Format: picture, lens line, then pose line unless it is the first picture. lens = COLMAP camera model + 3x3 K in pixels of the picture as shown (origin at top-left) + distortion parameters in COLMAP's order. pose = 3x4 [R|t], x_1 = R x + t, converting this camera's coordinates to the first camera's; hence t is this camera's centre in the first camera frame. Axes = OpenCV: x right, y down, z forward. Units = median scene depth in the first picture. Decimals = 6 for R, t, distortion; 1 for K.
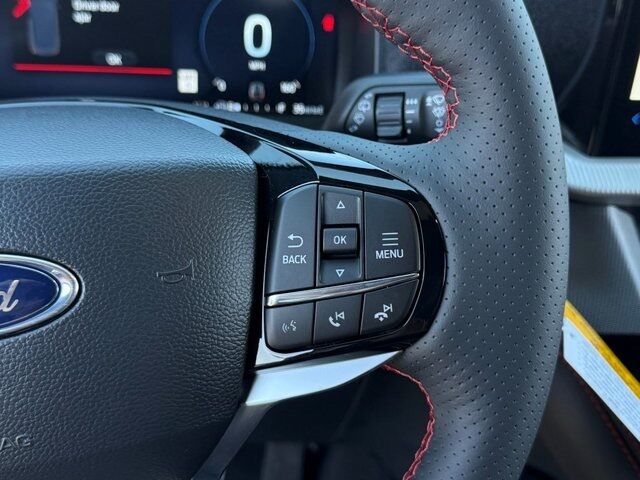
lens RADIAL K [[772.5, 0, 318.8], [0, 772.5, 241.3], [0, 0, 1]] dist [0.061207, 0.000000]
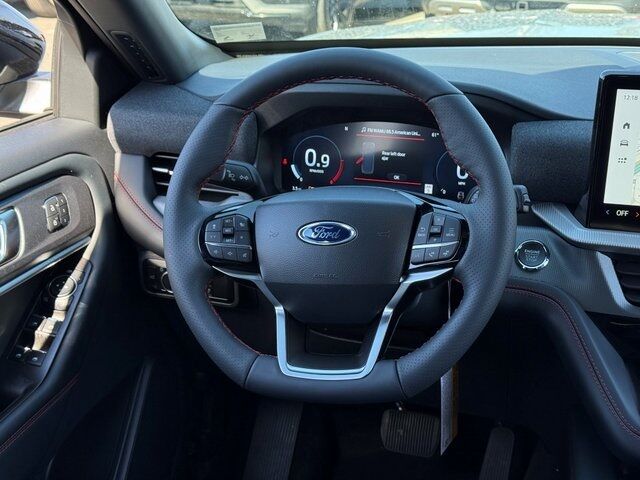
lens RADIAL K [[904.0, 0, 323.9], [0, 904.0, 255.4], [0, 0, 1]] dist [0.138552, 0.000000]
pose [[0.915467, 0.084705, -0.393376, 1.060721], [-0.149712, 0.979111, -0.137579, 0.670660], [0.373506, 0.184842, 0.909025, -2.494292]]
